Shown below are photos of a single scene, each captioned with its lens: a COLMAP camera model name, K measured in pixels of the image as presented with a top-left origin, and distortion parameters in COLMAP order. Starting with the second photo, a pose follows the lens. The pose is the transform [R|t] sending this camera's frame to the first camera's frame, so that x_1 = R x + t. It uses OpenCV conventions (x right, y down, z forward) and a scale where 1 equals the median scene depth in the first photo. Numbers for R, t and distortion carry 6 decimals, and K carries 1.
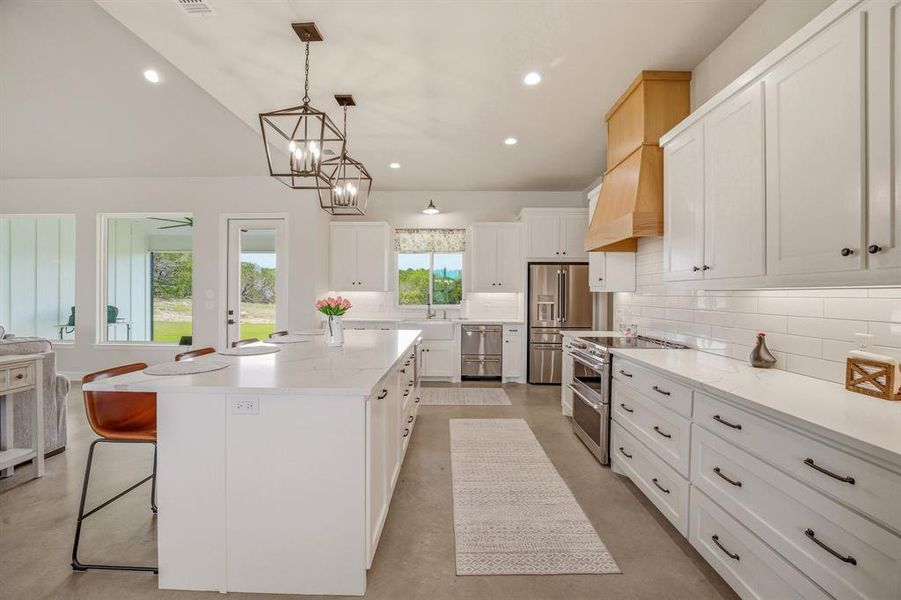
lens RADIAL K [[374.0, 0, 437.5], [0, 374.0, 297.1], [0, 0, 1]] dist [-0.018304, 0.001515]
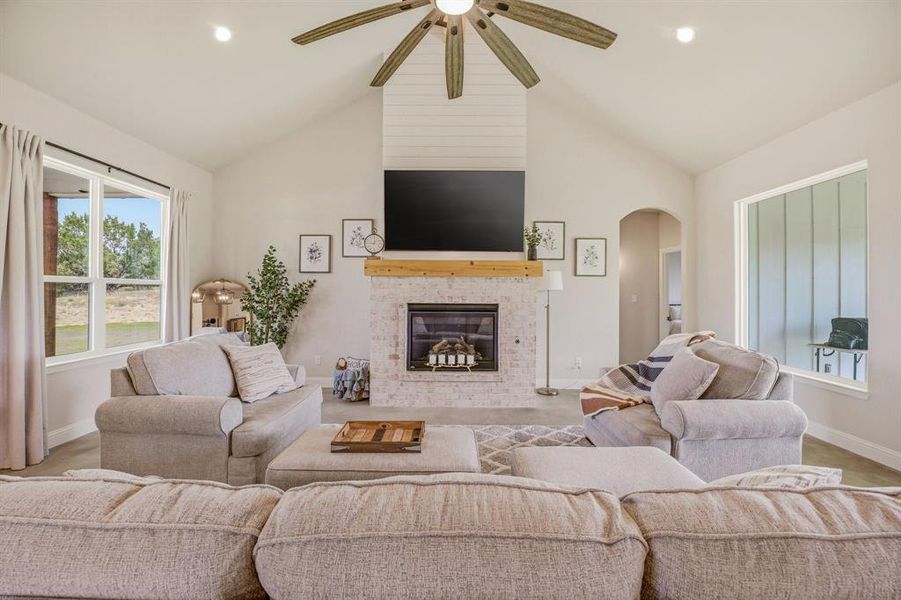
lens RADIAL K [[374.0, 0, 447.2], [0, 374.0, 290.7], [0, 0, 1]] dist [-0.018304, 0.001515]
pose [[0.045277, -0.008657, -0.998937, -0.457102], [-0.014567, 0.999850, -0.009325, -0.011879], [0.998868, 0.014973, 0.045144, 0.335150]]
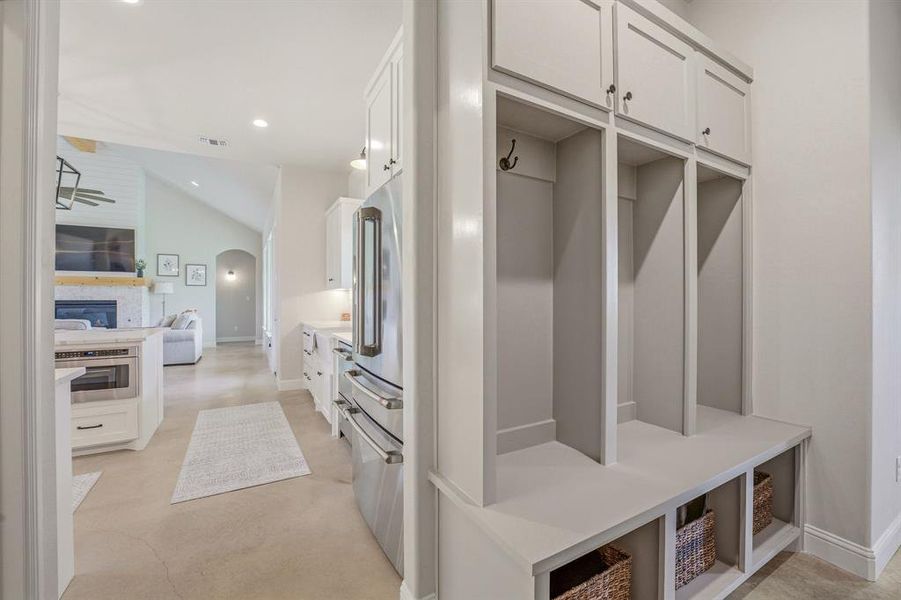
lens RADIAL K [[374.0, 0, 451.8], [0, 374.0, 298.6], [0, 0, 1]] dist [-0.018304, 0.001515]
pose [[0.524094, -0.009007, -0.851613, 0.705692], [-0.005207, 0.999892, -0.013779, 0.014217], [0.851644, 0.011656, 0.523991, 0.852651]]
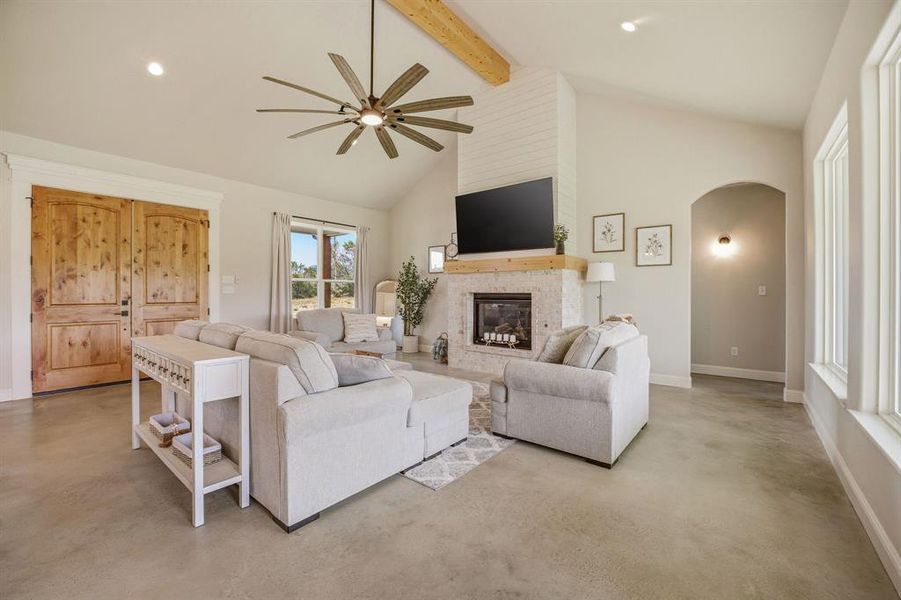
lens RADIAL K [[374.0, 0, 450.5], [0, 374.0, 292.7], [0, 0, 1]] dist [-0.018304, 0.001515]
pose [[-0.591501, -0.006363, -0.806279, -0.361184], [-0.013626, 0.999905, 0.002105, 0.007107], [0.806189, 0.012231, -0.591531, 0.882992]]
